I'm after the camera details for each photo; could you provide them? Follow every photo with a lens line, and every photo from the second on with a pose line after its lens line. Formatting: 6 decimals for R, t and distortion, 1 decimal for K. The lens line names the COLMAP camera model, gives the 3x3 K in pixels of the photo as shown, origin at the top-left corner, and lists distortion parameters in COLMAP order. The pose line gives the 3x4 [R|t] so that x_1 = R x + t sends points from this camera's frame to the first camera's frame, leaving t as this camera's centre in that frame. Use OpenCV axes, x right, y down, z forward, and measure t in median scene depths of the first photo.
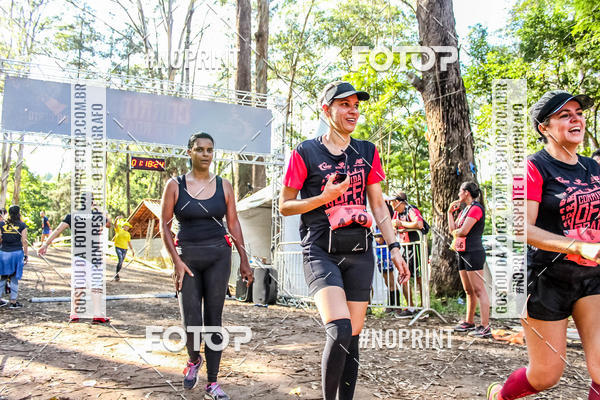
lens RADIAL K [[503.7, 0, 298.1], [0, 503.7, 202.1], [0, 0, 1]] dist [-0.157350, 0.142539]
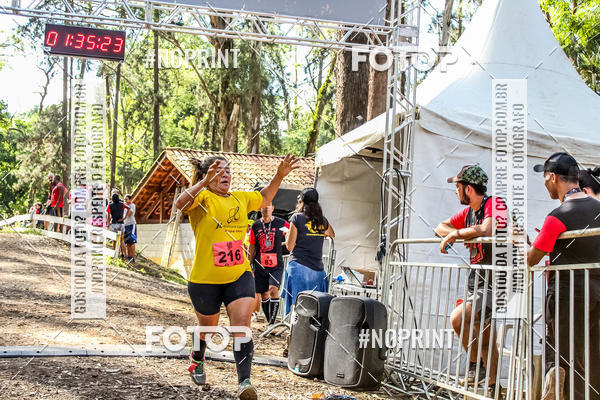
lens RADIAL K [[894.0, 0, 298.1], [0, 894.0, 201.3], [0, 0, 1]] dist [-0.036180, 0.133710]
pose [[0.981223, 0.030095, -0.190515, 0.016939], [-0.022549, 0.998878, 0.041653, 0.016278], [0.191555, -0.036575, 0.980800, 0.200575]]
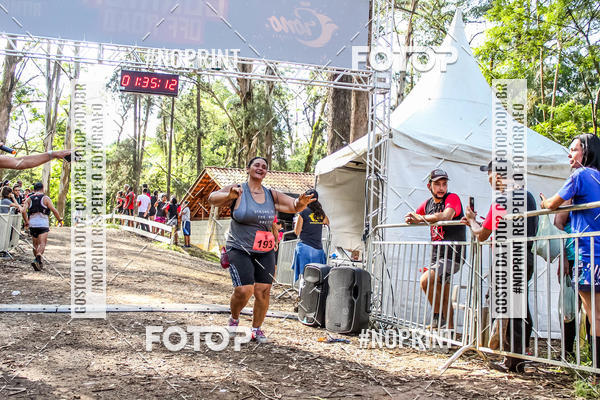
lens RADIAL K [[628.4, 0, 298.3], [0, 628.4, 201.9], [0, 0, 1]] dist [-0.125446, 0.164462]
pose [[0.981426, 0.021285, -0.190655, 0.007275], [-0.014844, 0.999272, 0.035147, 0.024216], [0.191264, -0.031664, 0.981028, 0.221148]]
